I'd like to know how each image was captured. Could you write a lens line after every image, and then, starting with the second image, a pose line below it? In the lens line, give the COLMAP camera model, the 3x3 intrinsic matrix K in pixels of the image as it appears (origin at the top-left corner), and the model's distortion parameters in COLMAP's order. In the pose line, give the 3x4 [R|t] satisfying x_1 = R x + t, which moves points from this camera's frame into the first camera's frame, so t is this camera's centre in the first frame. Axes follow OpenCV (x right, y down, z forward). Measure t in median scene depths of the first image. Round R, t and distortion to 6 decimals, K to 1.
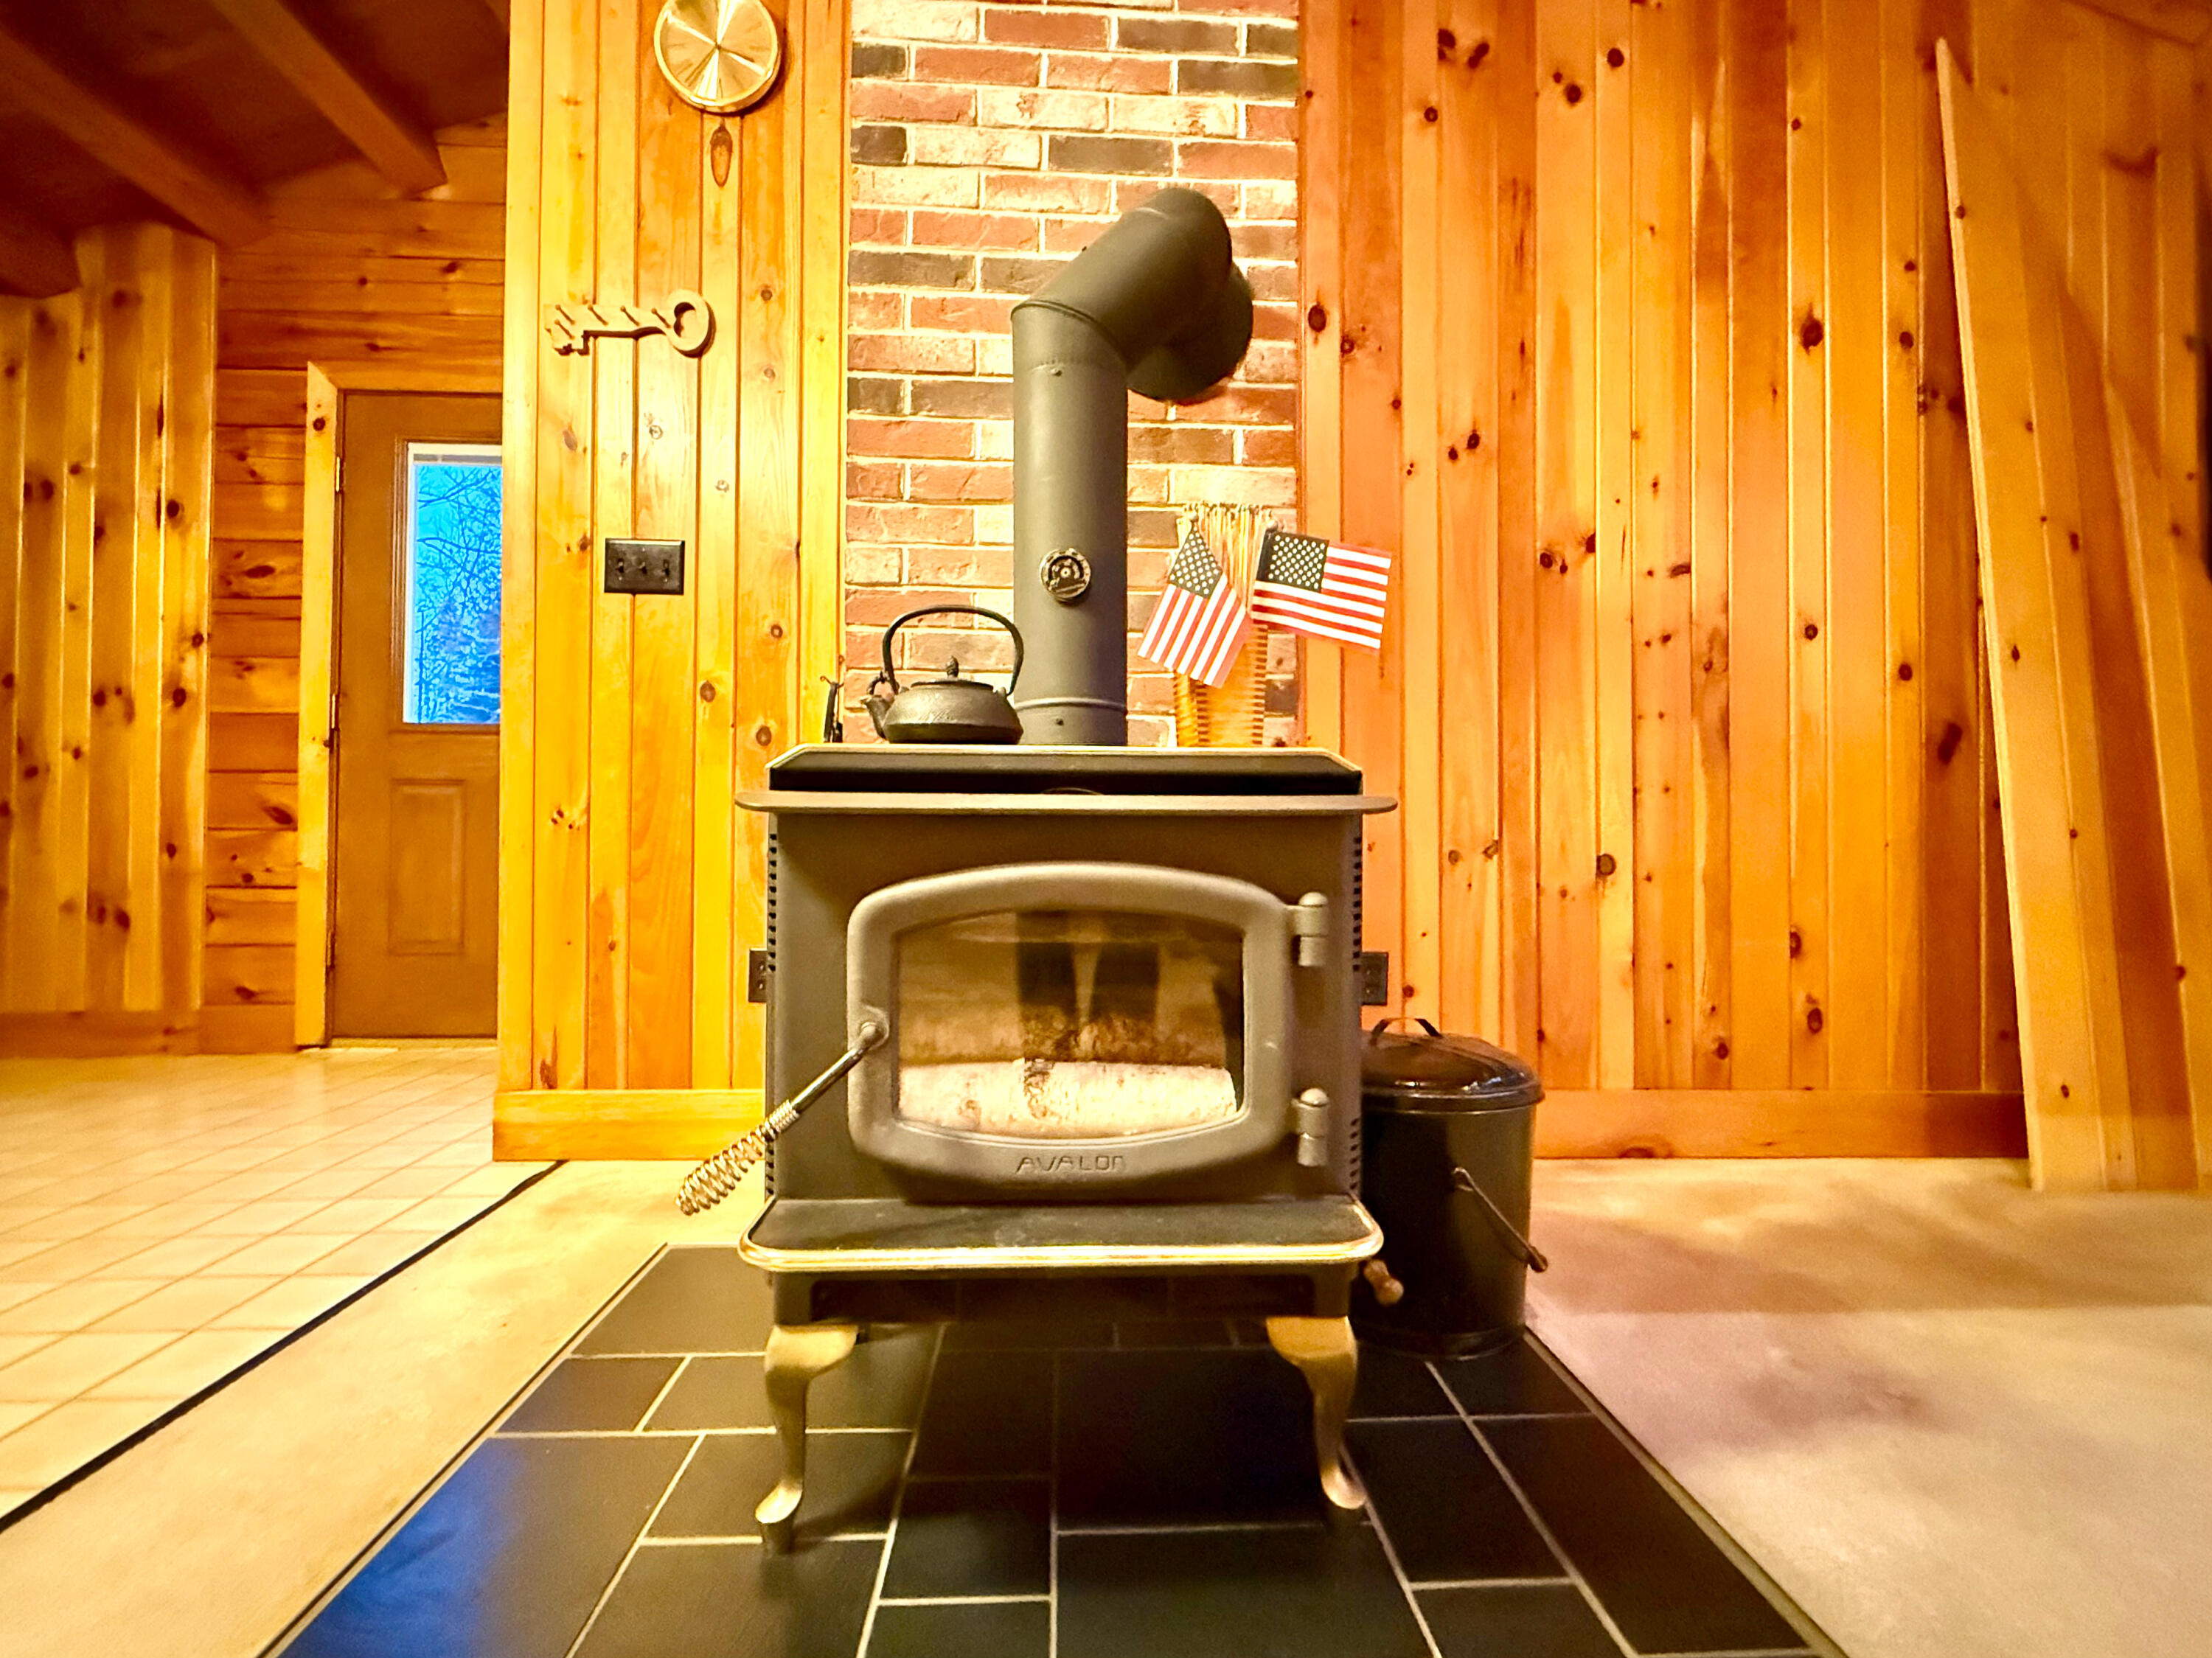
lens RADIAL K [[882.0, 0, 1099.2], [0, 882.0, 837.6], [0, 0, 1]] dist [0.002382, -0.000209]
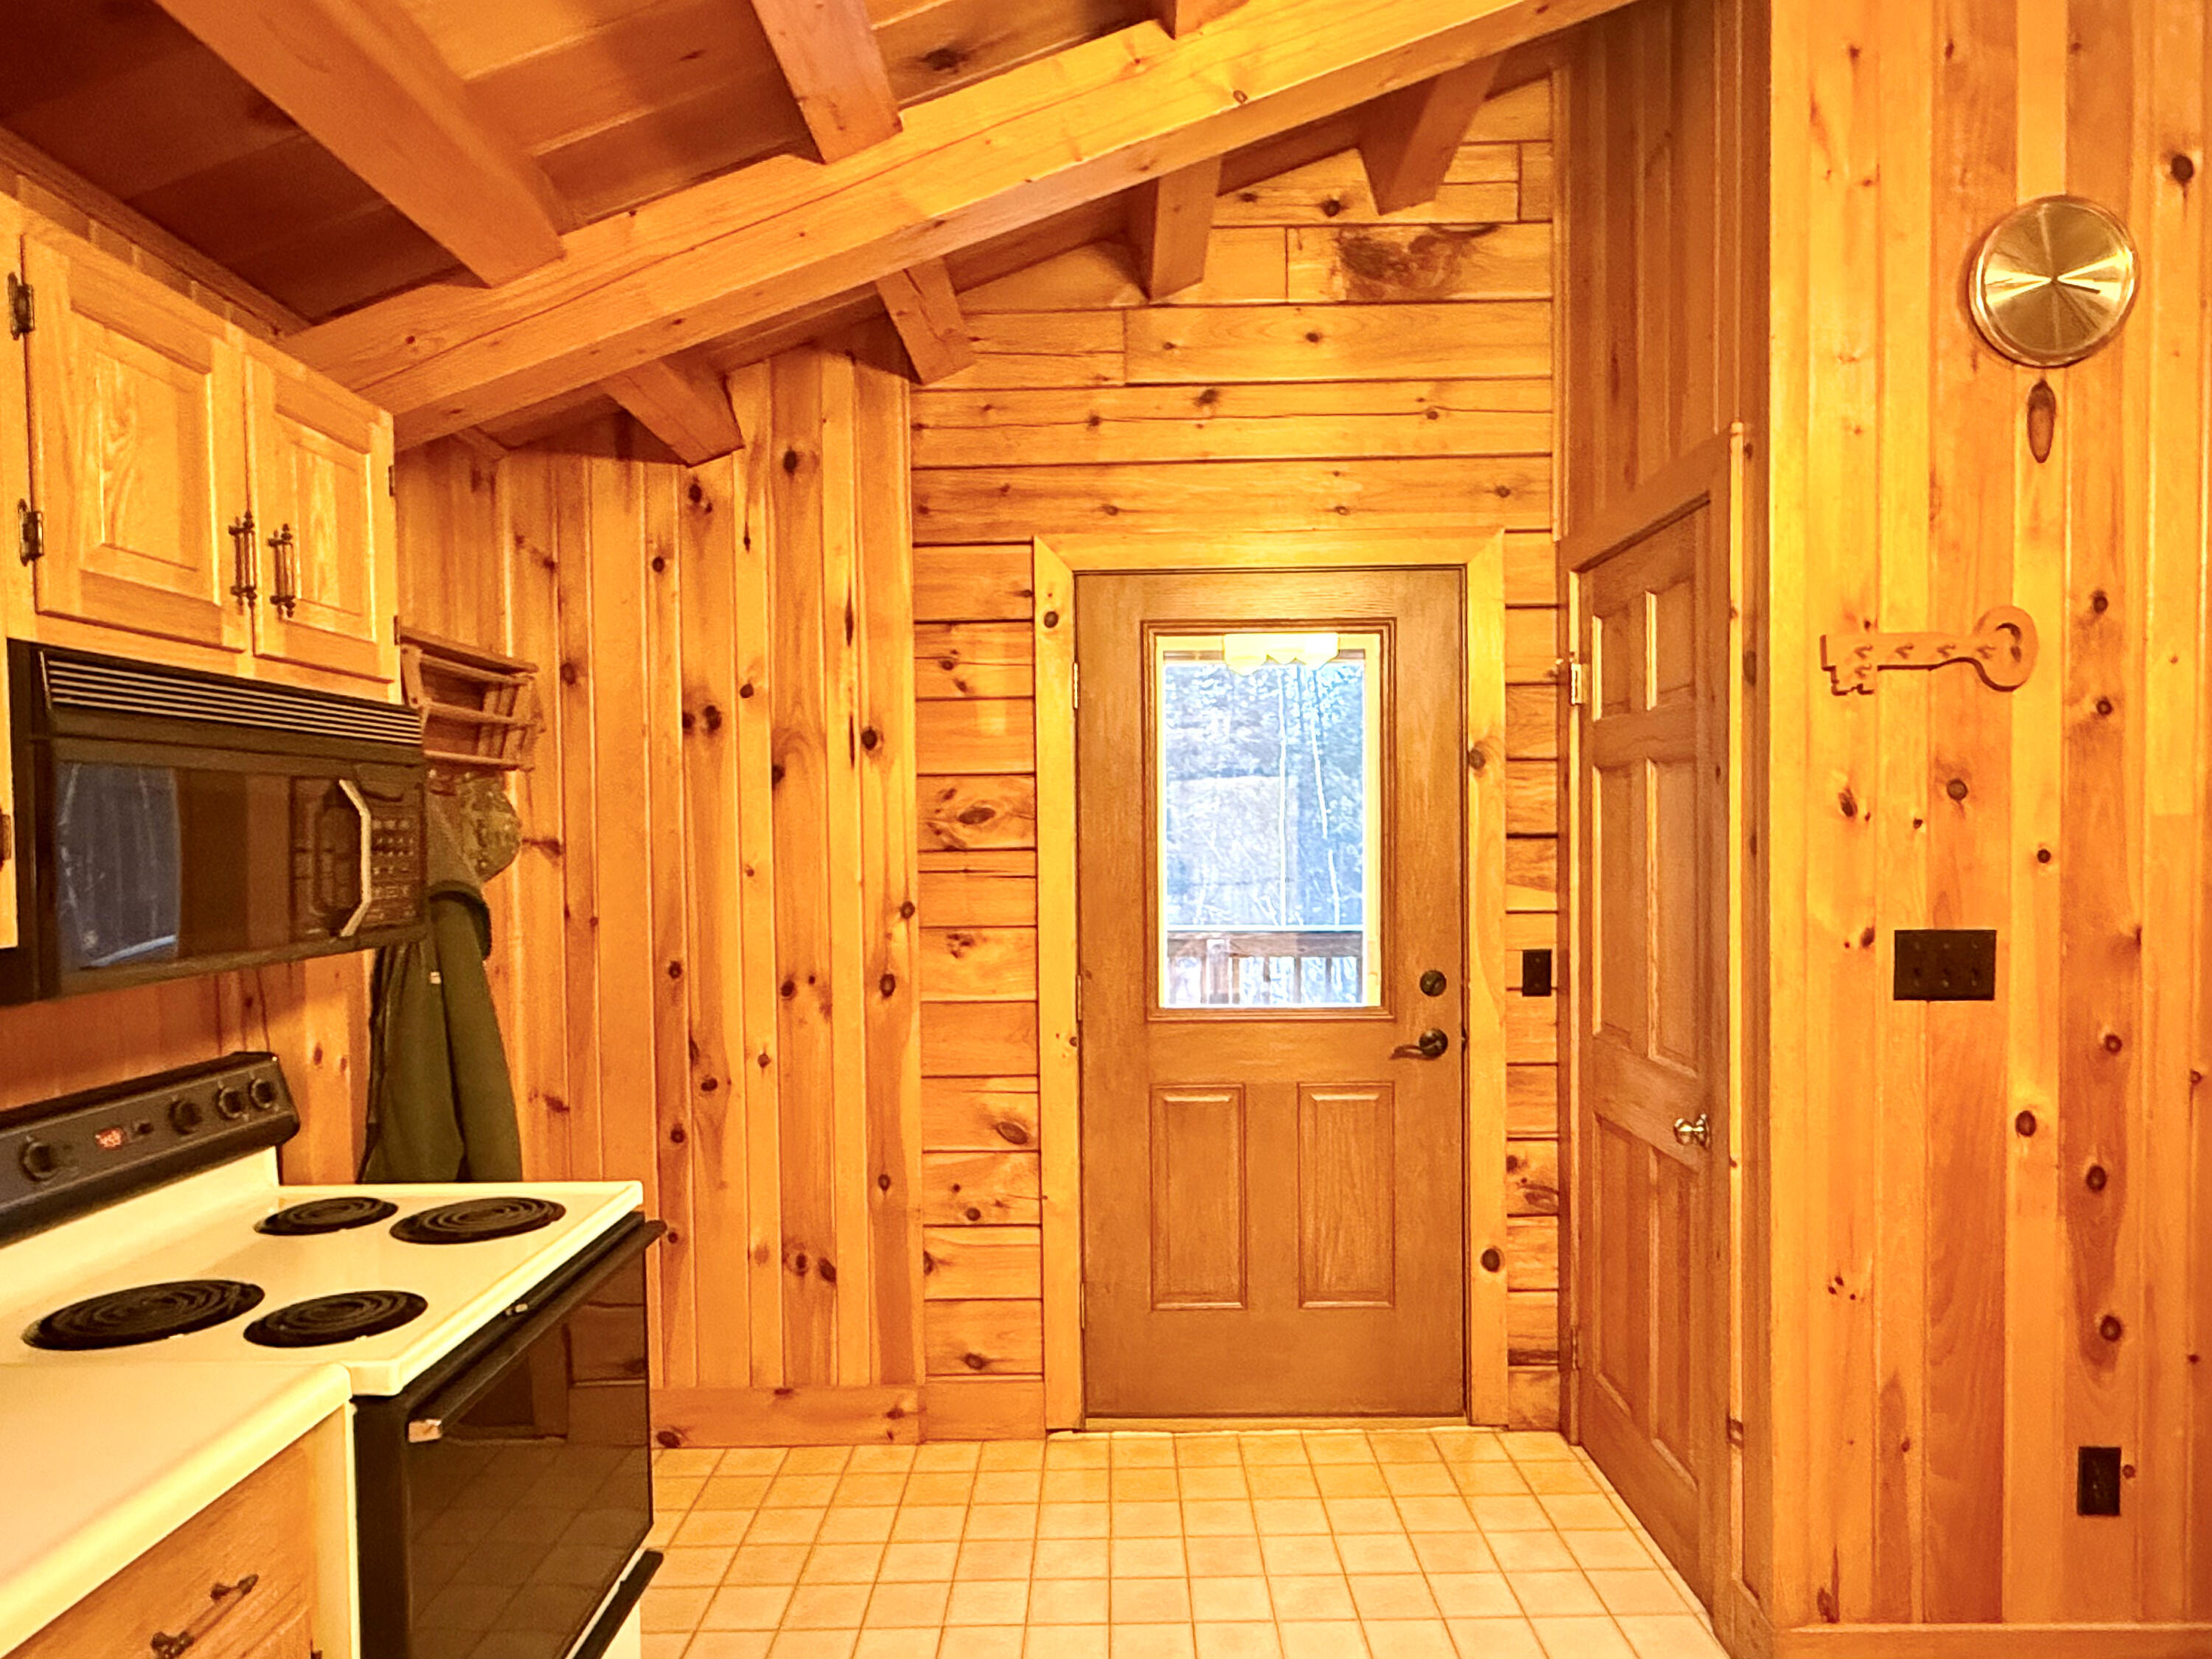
lens RADIAL K [[1281.2, 0, 1120.5], [0, 1281.2, 880.4], [0, 0, 1]] dist [-0.004194, 0.003183]
pose [[0.998953, -0.017033, -0.042461, -0.785491], [0.018835, 0.998923, 0.042410, -0.292029], [0.041693, -0.043165, 0.998198, -0.099631]]
